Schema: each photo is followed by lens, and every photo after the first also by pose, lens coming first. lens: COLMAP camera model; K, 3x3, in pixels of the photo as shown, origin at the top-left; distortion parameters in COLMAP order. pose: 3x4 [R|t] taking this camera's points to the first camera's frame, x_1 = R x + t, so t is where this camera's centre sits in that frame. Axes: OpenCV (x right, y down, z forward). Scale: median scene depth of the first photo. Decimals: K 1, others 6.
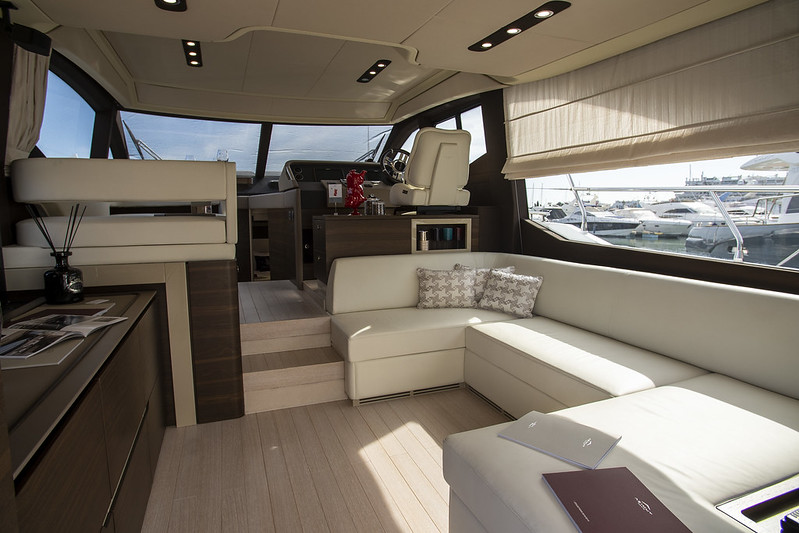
lens RADIAL K [[442.3, 0, 399.5], [0, 442.3, 266.5], [0, 0, 1]] dist [-0.063382, 0.032130]
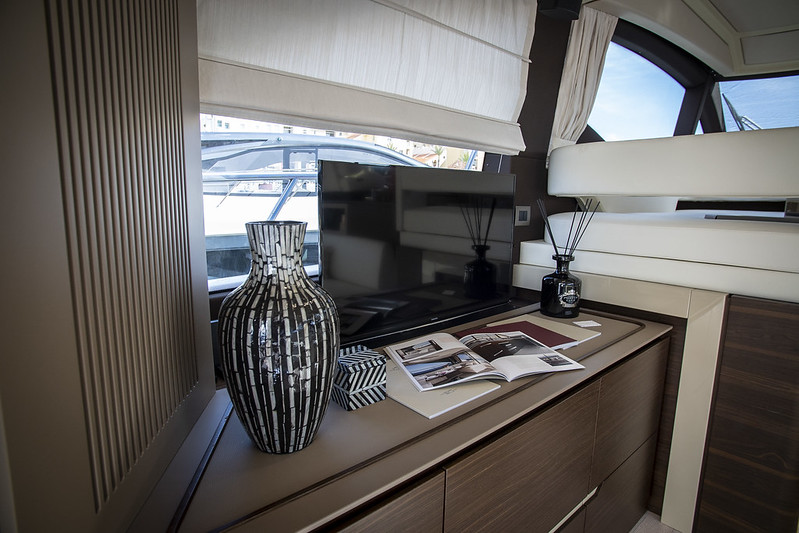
lens RADIAL K [[442.3, 0, 399.5], [0, 442.3, 266.5], [0, 0, 1]] dist [-0.063382, 0.032130]
pose [[0.330214, 0.157213, -0.930722, -0.070755], [-0.136363, 0.983634, 0.117769, -0.057272], [0.934004, 0.088027, 0.346248, 0.327726]]
